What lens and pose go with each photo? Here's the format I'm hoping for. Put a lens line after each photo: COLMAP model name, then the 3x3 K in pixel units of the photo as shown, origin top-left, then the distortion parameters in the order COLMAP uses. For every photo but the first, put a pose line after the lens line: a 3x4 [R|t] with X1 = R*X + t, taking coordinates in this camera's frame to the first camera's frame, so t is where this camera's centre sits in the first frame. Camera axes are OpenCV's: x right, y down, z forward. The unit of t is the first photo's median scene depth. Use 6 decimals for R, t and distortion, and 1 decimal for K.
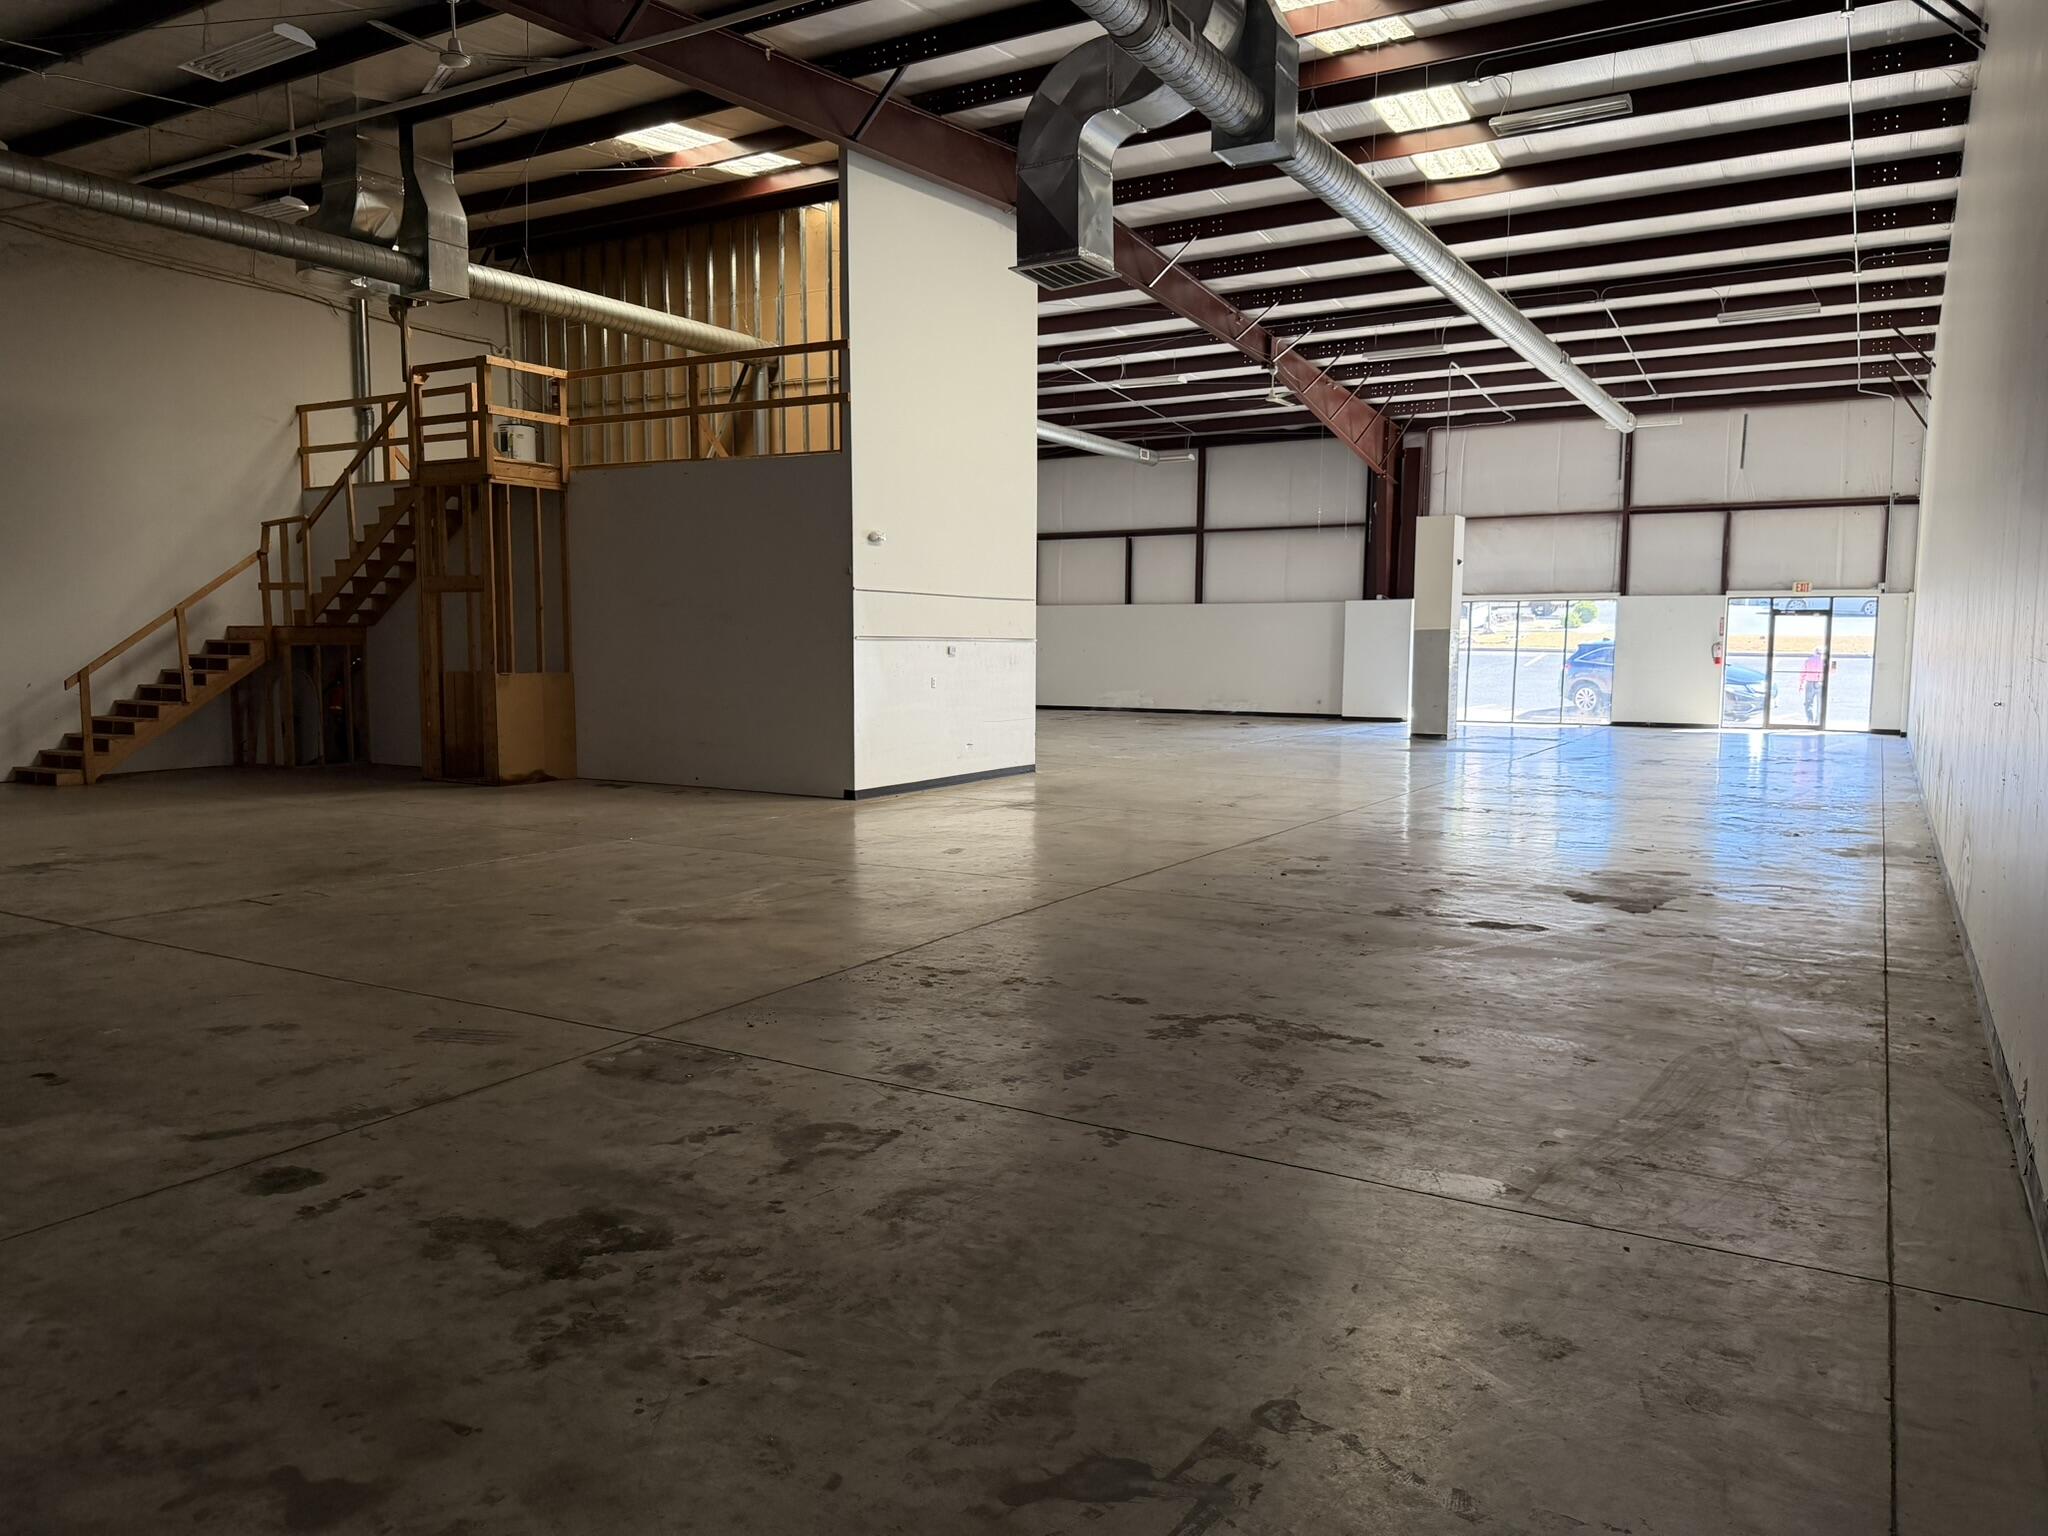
lens RADIAL K [[1415.2, 0, 1024.0], [0, 1415.2, 768.0], [0, 0, 1]] dist [0.078211, -0.097030]
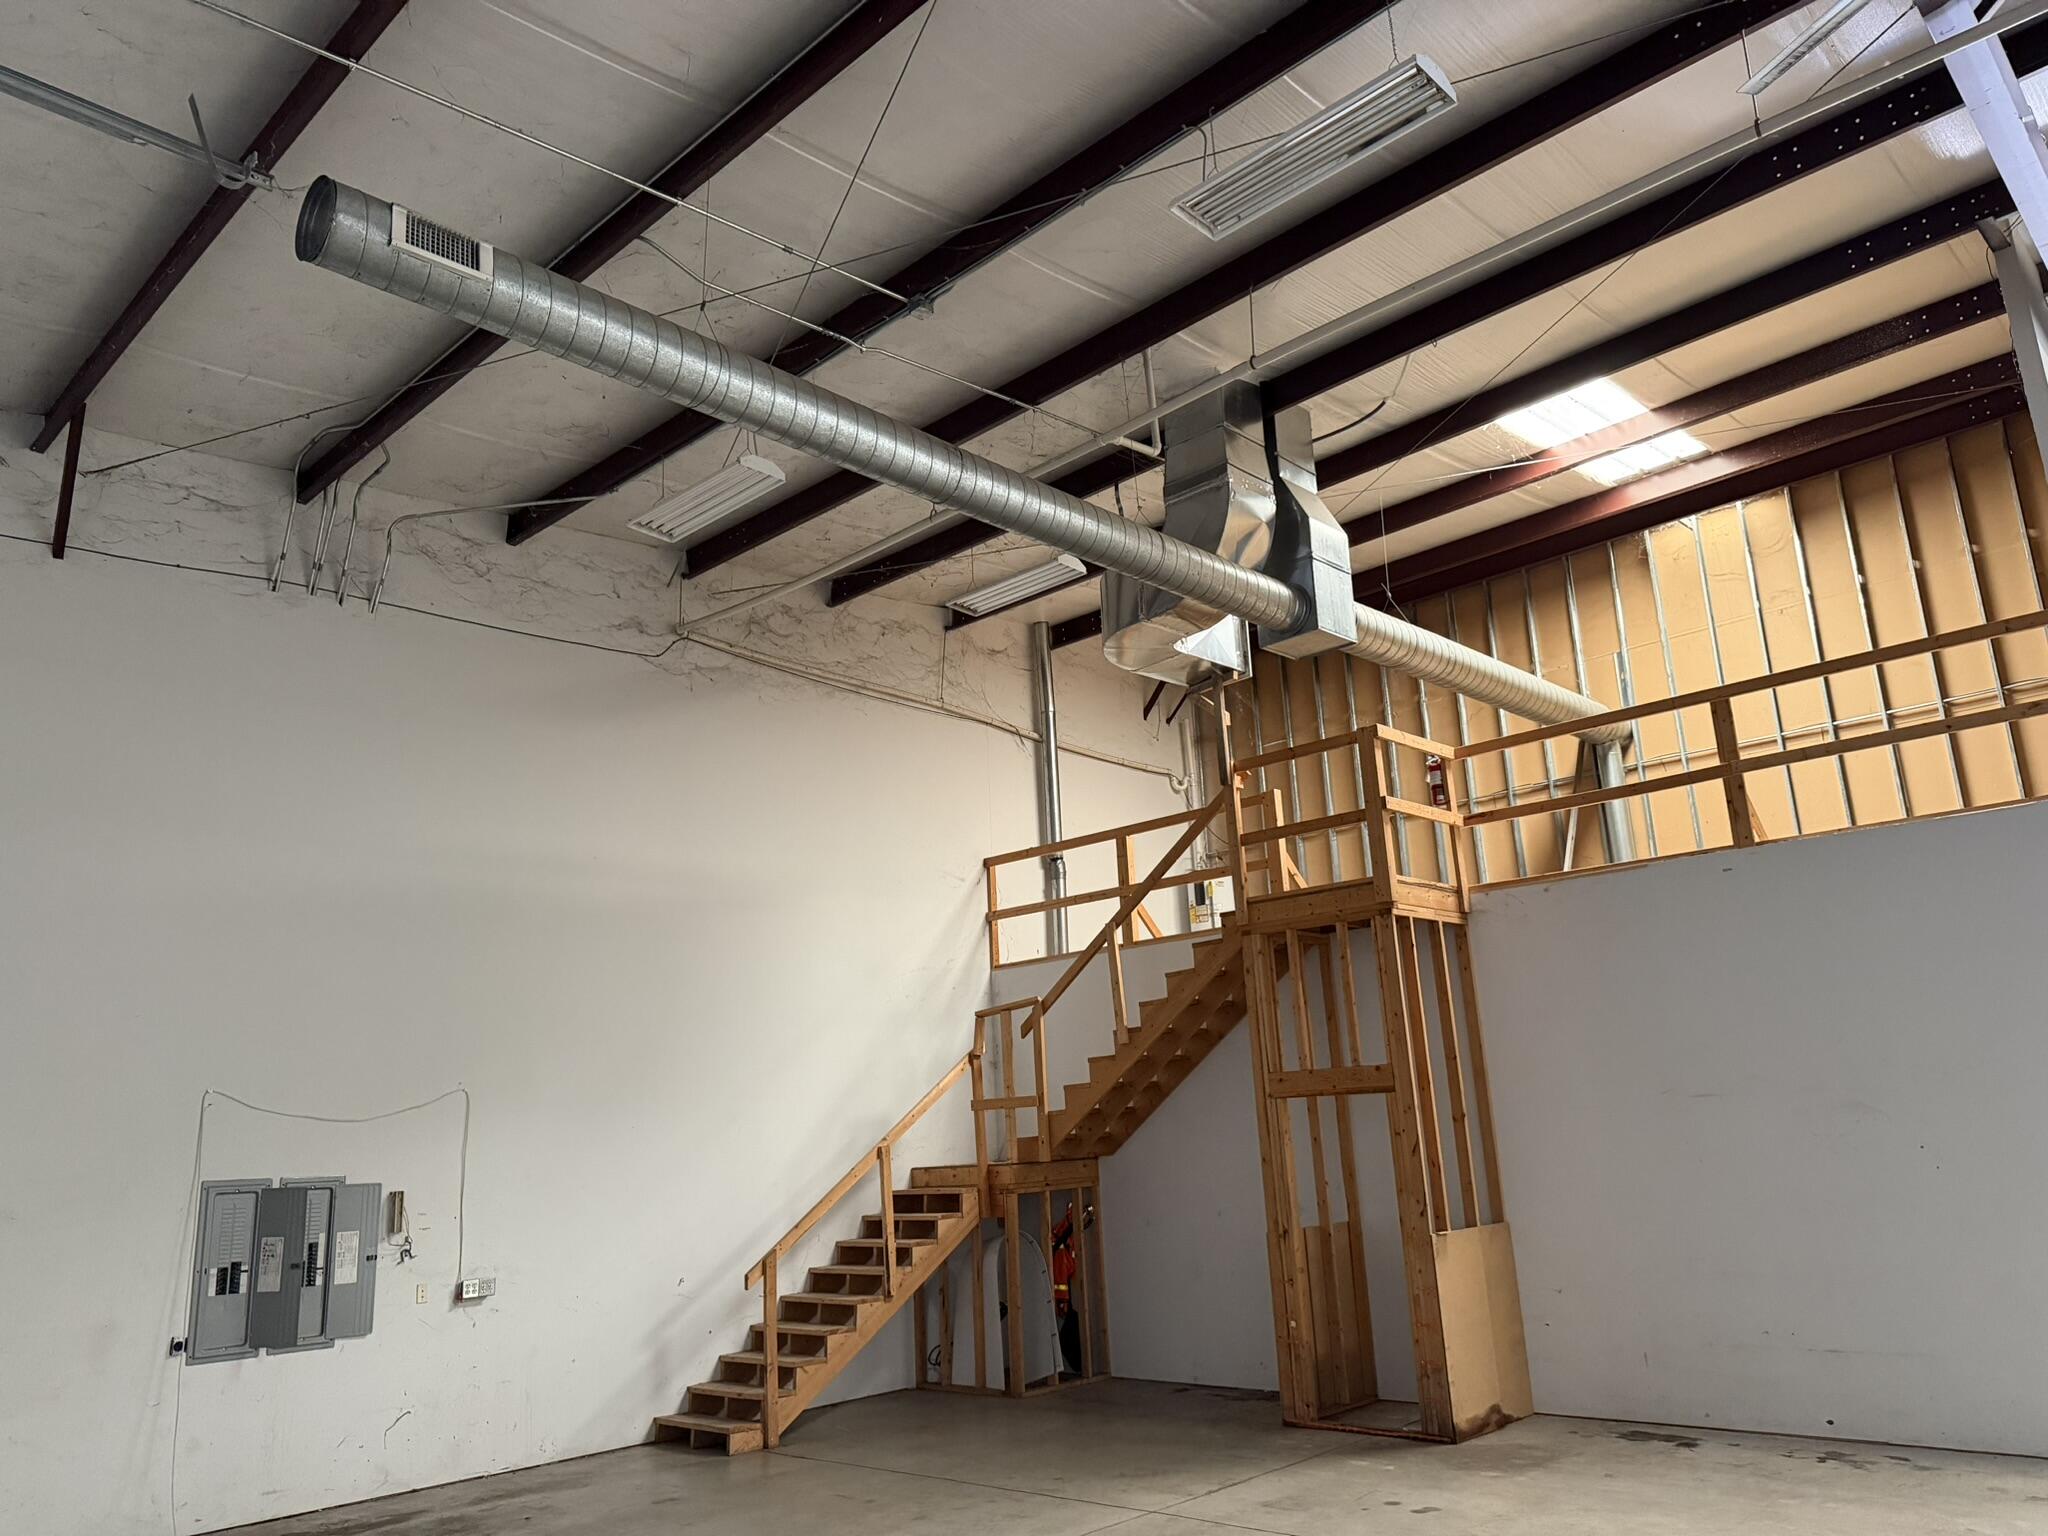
lens RADIAL K [[1397.8, 0, 1041.4], [0, 1397.8, 763.1], [0, 0, 1]] dist [0.069478, -0.100095]
pose [[0.975841, -0.107995, -0.189924, -0.366609], [0.038101, 0.940089, -0.338792, -0.053298], [0.215134, 0.323371, 0.921493, 0.342929]]
